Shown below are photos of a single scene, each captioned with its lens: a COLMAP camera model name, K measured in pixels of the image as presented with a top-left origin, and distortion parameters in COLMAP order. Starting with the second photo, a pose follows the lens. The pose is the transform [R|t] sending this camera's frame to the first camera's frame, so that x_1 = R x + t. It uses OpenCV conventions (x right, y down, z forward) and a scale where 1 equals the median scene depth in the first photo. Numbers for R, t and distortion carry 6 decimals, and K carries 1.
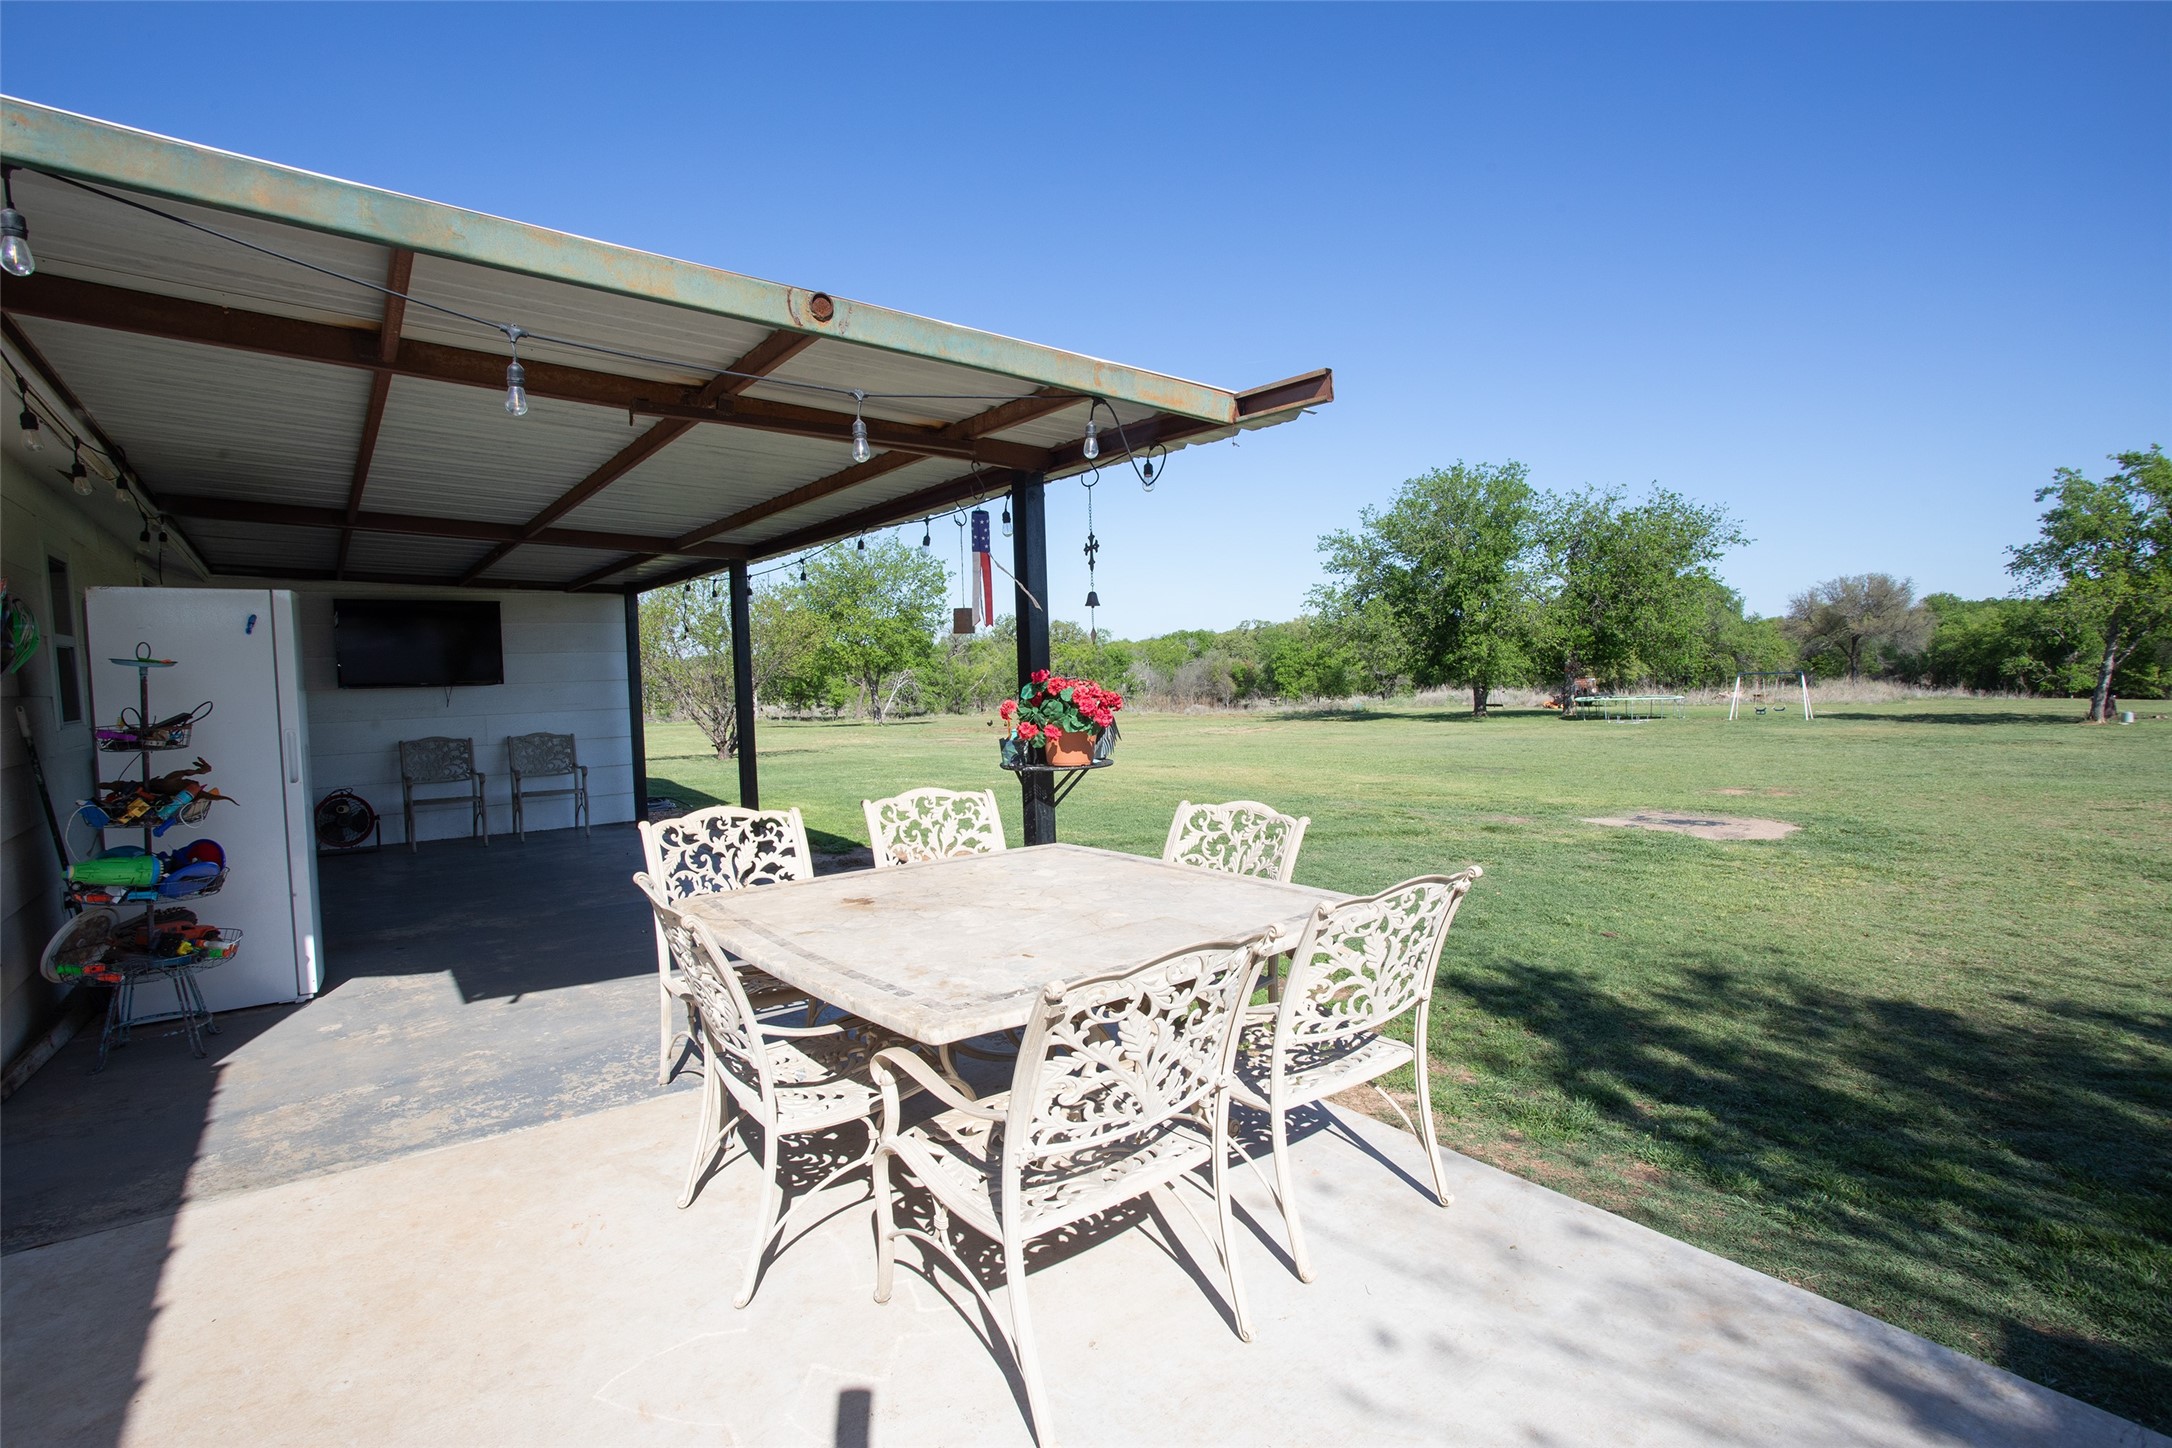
lens RADIAL K [[1057.1, 0, 1091.4], [0, 1057.1, 730.3], [0, 0, 1]] dist [-0.064067, 0.027590]
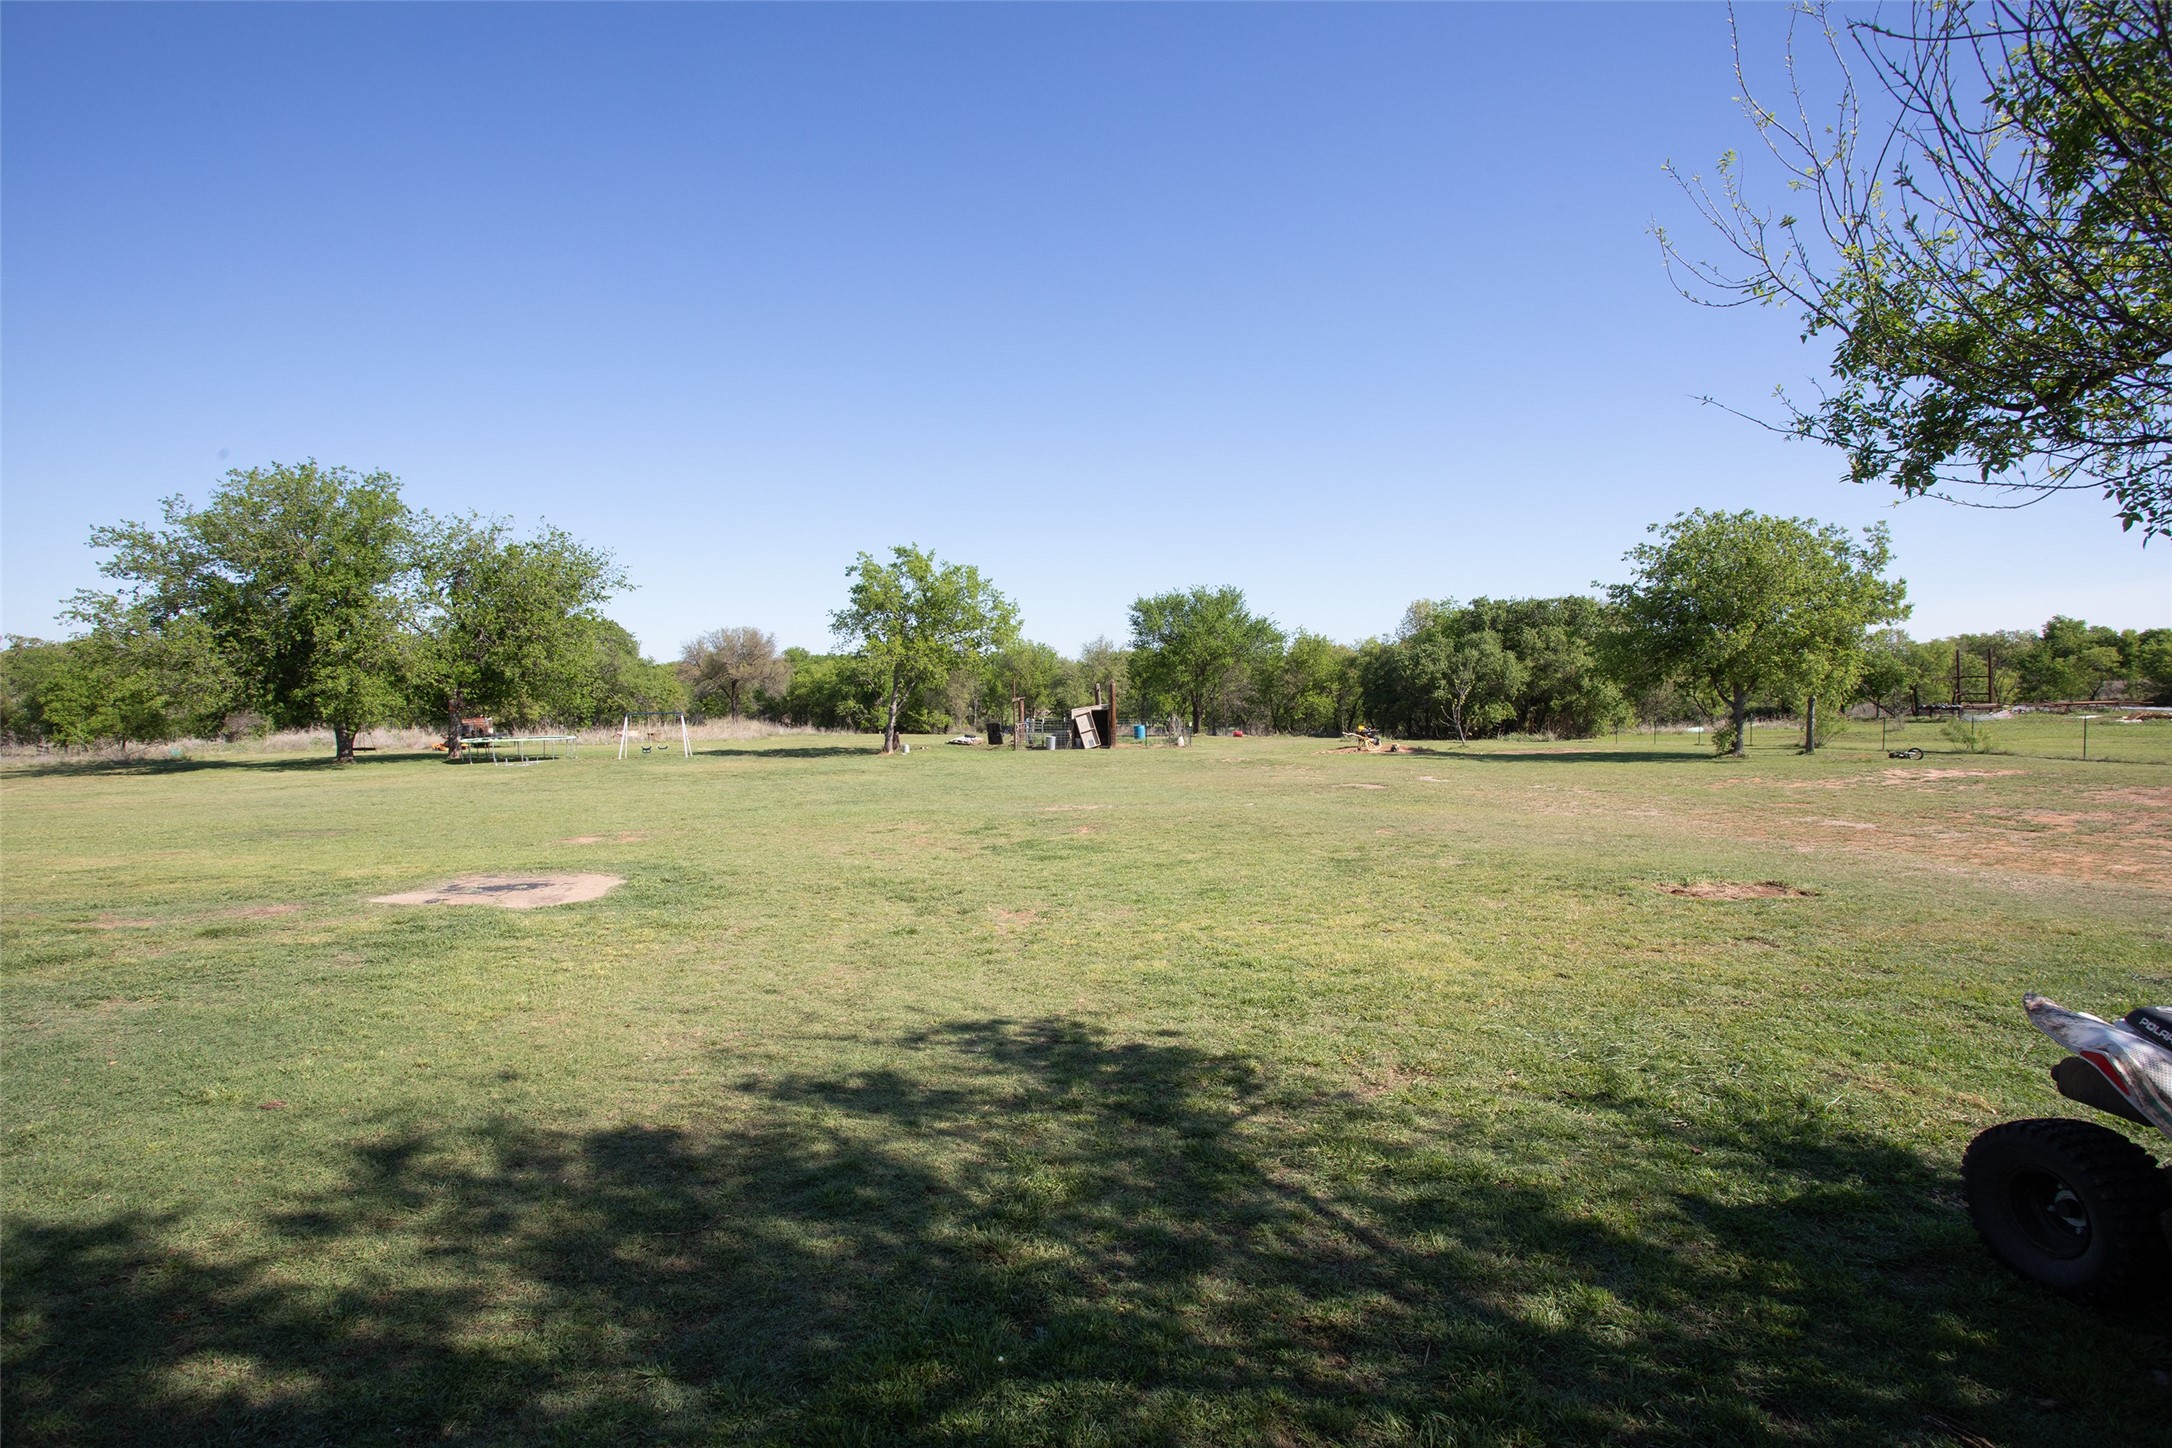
lens RADIAL K [[1057.1, 0, 1091.0], [0, 1057.1, 733.8], [0, 0, 1]] dist [-0.064067, 0.027590]
pose [[0.573647, -0.008636, 0.819057, 0.036926], [0.036277, 0.999231, -0.014871, -0.002480], [-0.818299, 0.038243, 0.573520, 0.023905]]
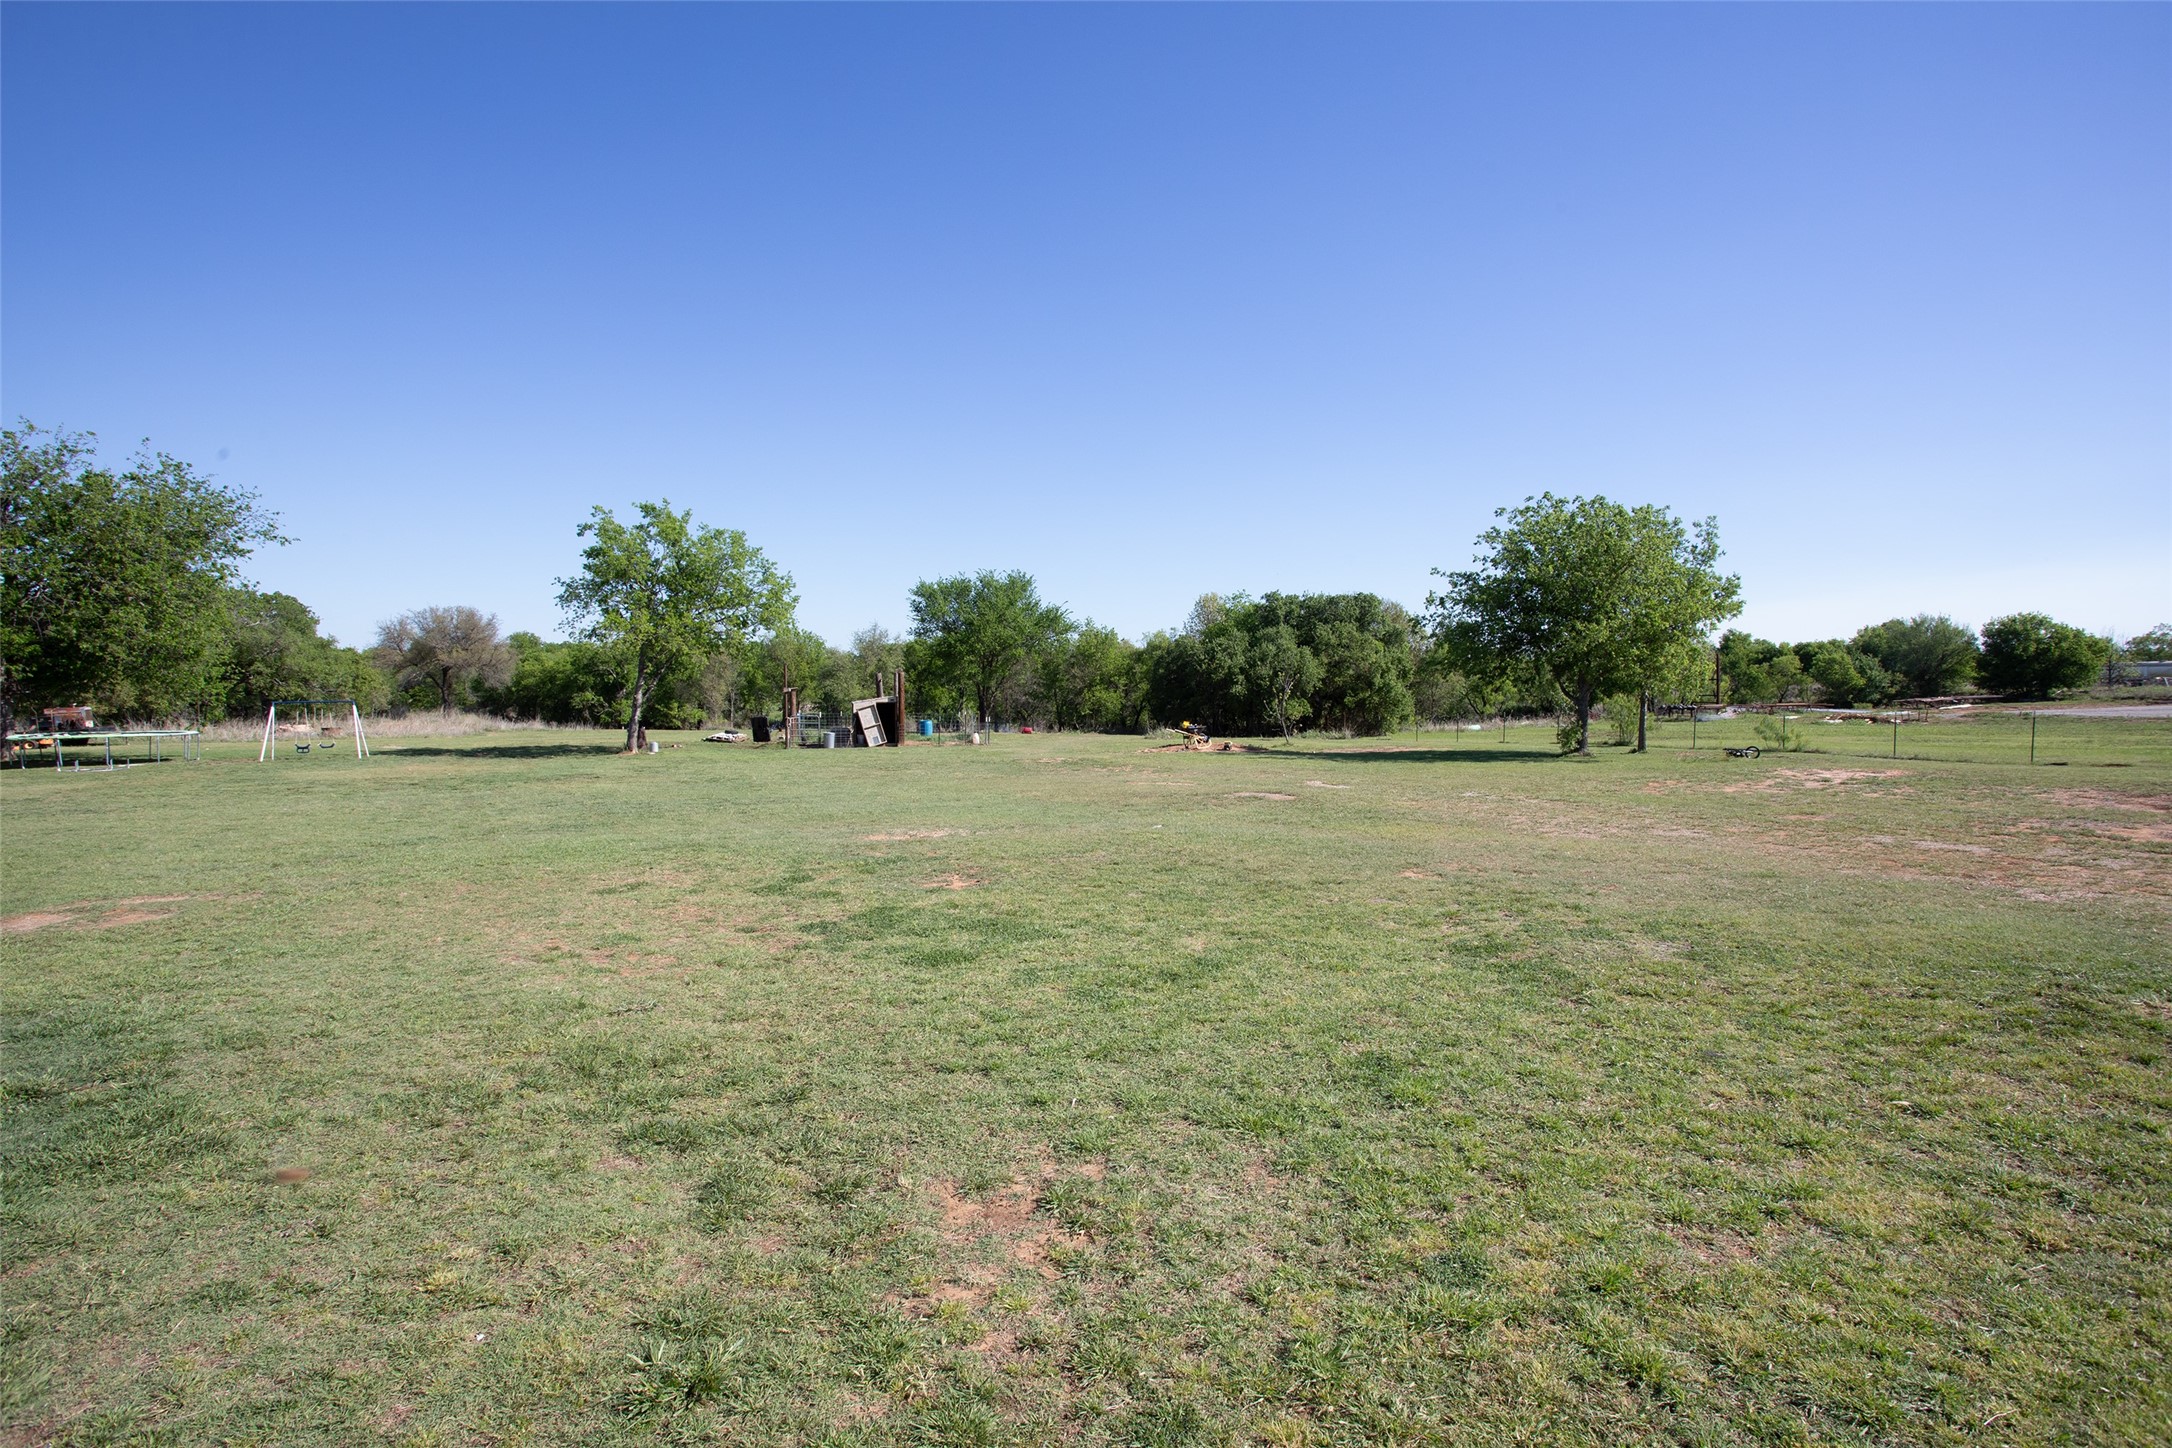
lens RADIAL K [[1057.1, 0, 1094.3], [0, 1057.1, 736.4], [0, 0, 1]] dist [-0.064067, 0.027590]
pose [[0.375675, -0.012651, 0.926665, 0.124843], [0.036094, 0.999348, -0.000989, -0.004704], [-0.926049, 0.033818, 0.375886, 0.113257]]
